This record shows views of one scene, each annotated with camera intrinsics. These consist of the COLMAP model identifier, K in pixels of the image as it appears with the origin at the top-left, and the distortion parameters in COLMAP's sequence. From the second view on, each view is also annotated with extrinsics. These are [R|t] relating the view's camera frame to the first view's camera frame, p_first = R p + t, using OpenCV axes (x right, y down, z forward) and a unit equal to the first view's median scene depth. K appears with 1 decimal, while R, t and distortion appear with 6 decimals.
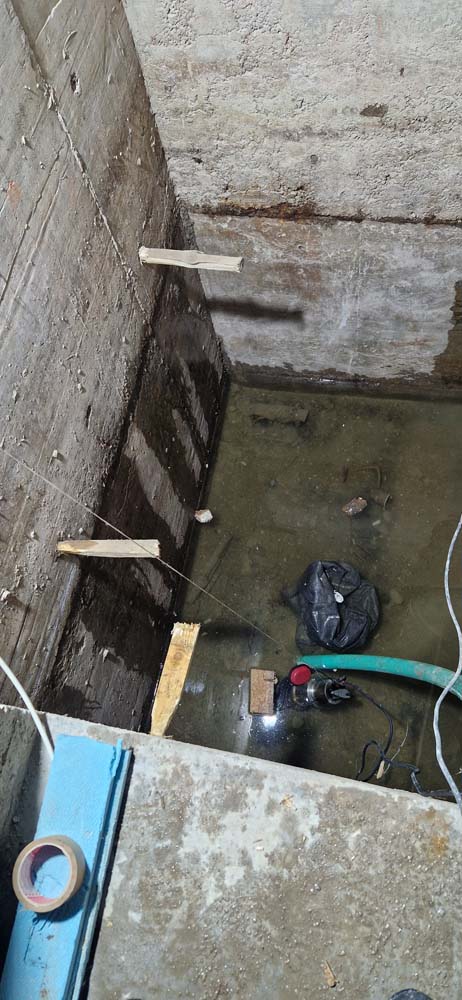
lens RADIAL K [[667.5, 0, 226.7], [0, 667.5, 510.2], [0, 0, 1]] dist [0.075145, -0.062917]
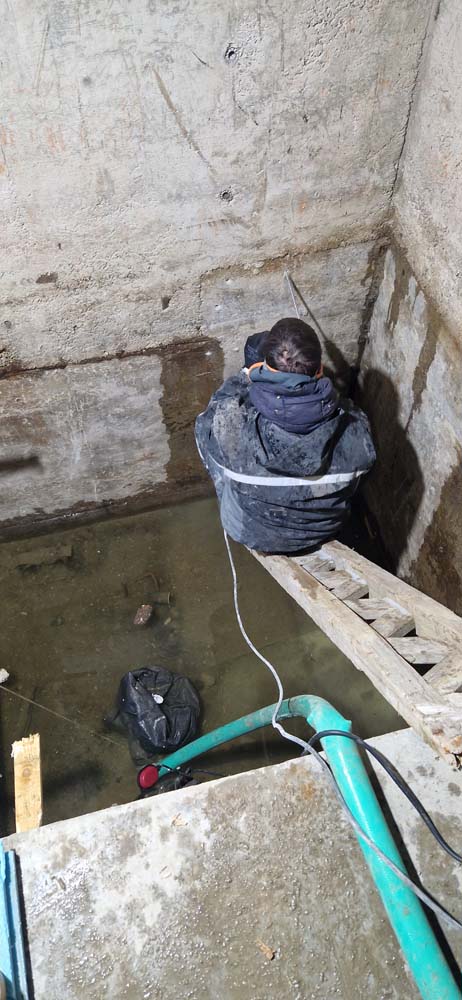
lens RADIAL K [[669.4, 0, 228.8], [0, 669.4, 514.9], [0, 0, 1]] dist [0.077458, -0.067878]
pose [[0.886890, -0.277514, 0.369340, -0.058021], [0.355805, 0.920248, -0.162934, 0.110555], [-0.294668, 0.275917, 0.914899, -0.082083]]
